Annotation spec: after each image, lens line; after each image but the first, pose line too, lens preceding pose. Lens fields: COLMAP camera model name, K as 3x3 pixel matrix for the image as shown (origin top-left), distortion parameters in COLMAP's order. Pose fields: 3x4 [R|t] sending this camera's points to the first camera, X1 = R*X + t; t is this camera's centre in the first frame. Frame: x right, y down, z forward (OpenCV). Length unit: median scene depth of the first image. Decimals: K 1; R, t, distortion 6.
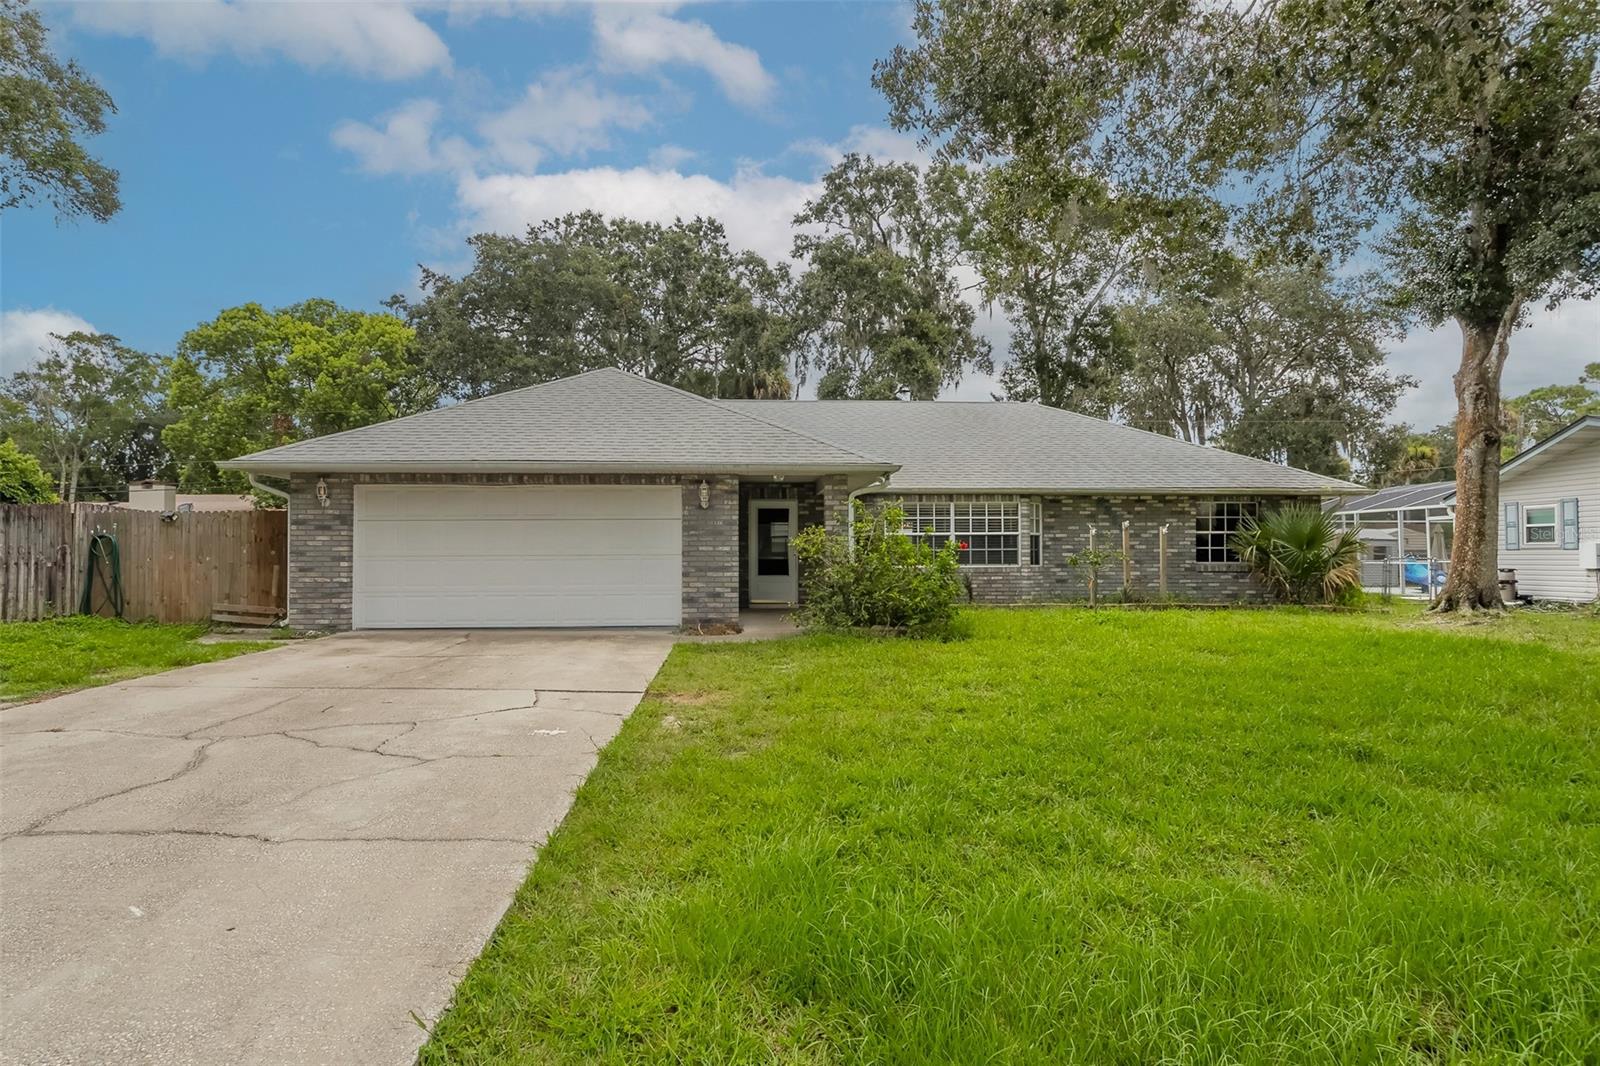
lens RADIAL K [[885.8, 0, 798.8], [0, 885.8, 533.4], [0, 0, 1]] dist [0.002421, -0.000184]
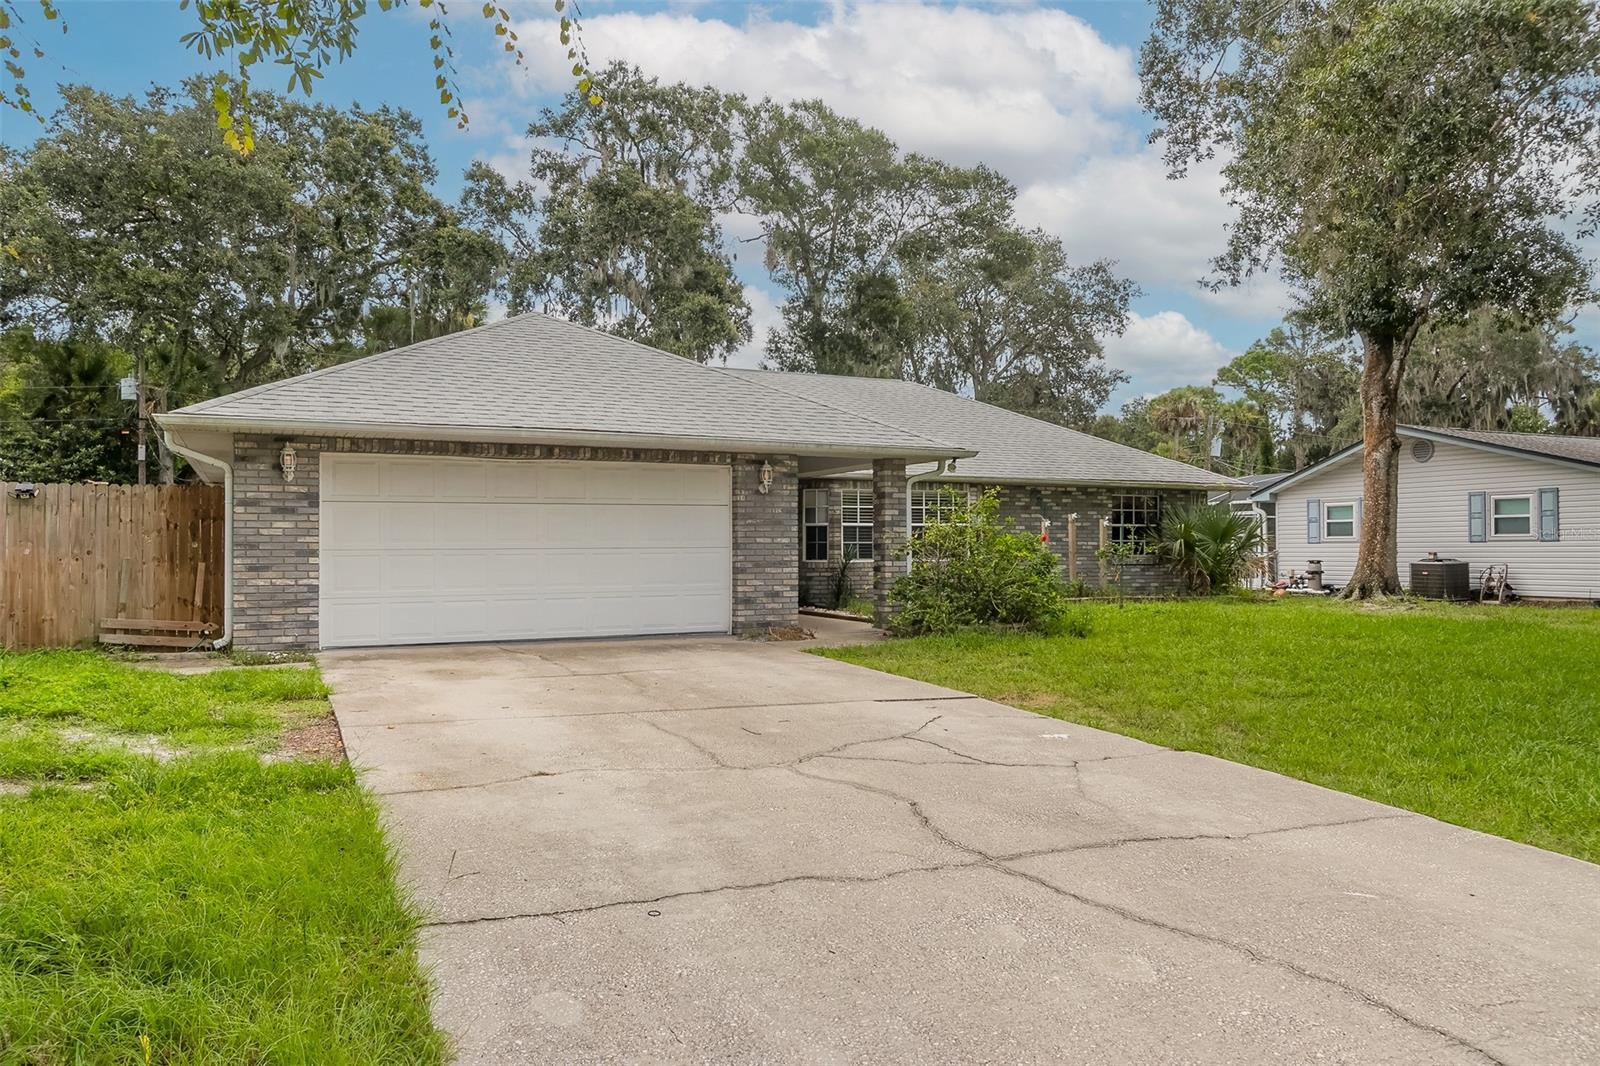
lens RADIAL K [[1071.6, 0, 790.2], [0, 1071.6, 535.4], [0, 0, 1]] dist [0.005596, -0.000048]
pose [[0.927254, 0.004078, 0.374411, -0.431607], [-0.008563, 0.999910, 0.010315, 0.001304], [-0.374335, -0.012770, 0.927206, 0.025244]]
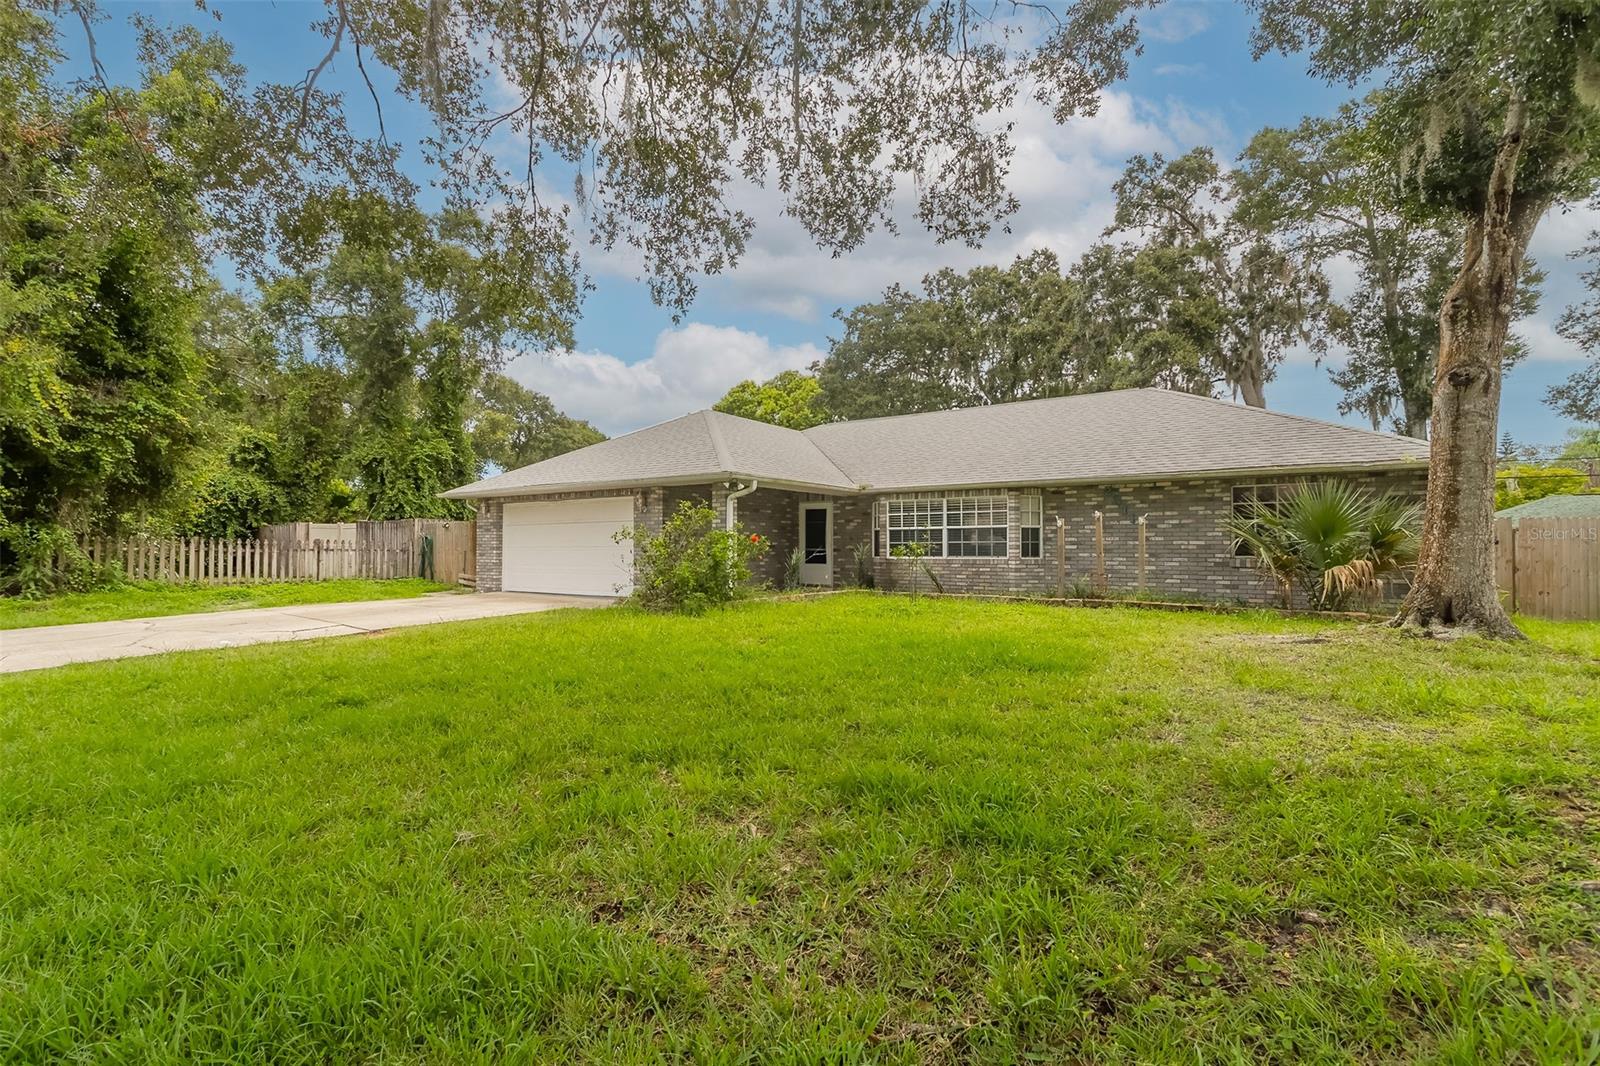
lens RADIAL K [[728.4, 0, 804.0], [0, 728.4, 538.1], [0, 0, 1]] dist [0.000158, -0.000653]
pose [[0.791140, -0.006127, -0.611604, 0.709482], [0.012539, 0.999902, 0.006202, 0.006828], [0.611506, -0.012575, 0.791140, 0.241504]]
